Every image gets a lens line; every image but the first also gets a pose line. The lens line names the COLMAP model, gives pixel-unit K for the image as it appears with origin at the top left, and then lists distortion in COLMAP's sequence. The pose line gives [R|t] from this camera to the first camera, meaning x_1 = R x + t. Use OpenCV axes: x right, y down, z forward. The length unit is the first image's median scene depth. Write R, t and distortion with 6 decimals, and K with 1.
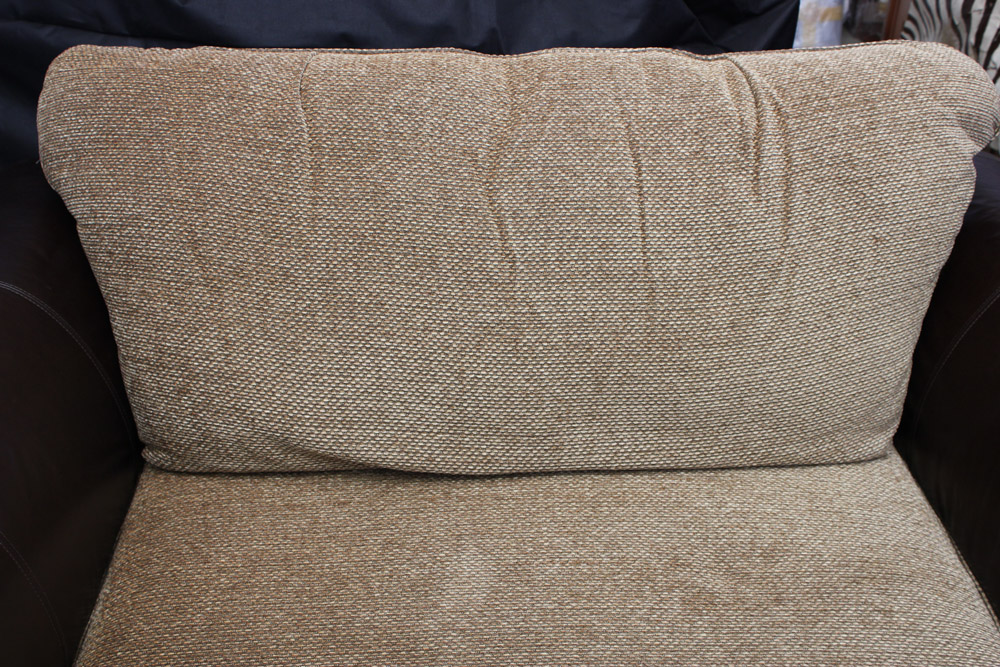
lens RADIAL K [[1279.2, 0, 499.0], [0, 1279.2, 429.9], [0, 0, 1]] dist [-0.109001, 0.069558]
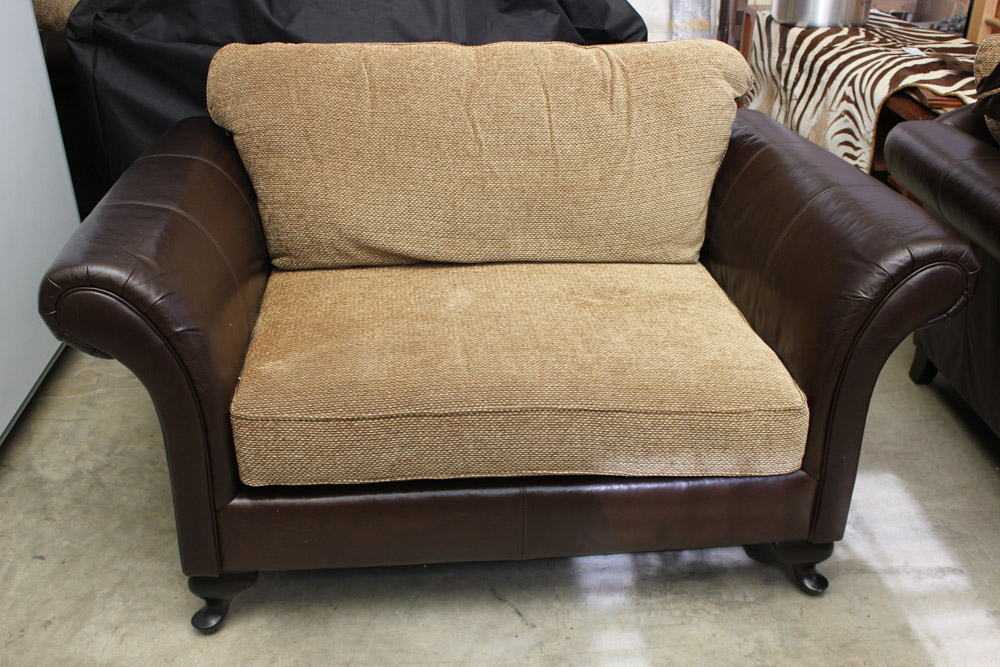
lens RADIAL K [[1080.1, 0, 520.1], [0, 1080.1, 334.9], [0, 0, 1]] dist [-0.140129, 0.191751]
pose [[0.998294, -0.021252, 0.054376, -0.021926], [0.027847, 0.991946, -0.123565, 0.325258], [-0.051312, 0.124868, 0.990846, -0.496129]]
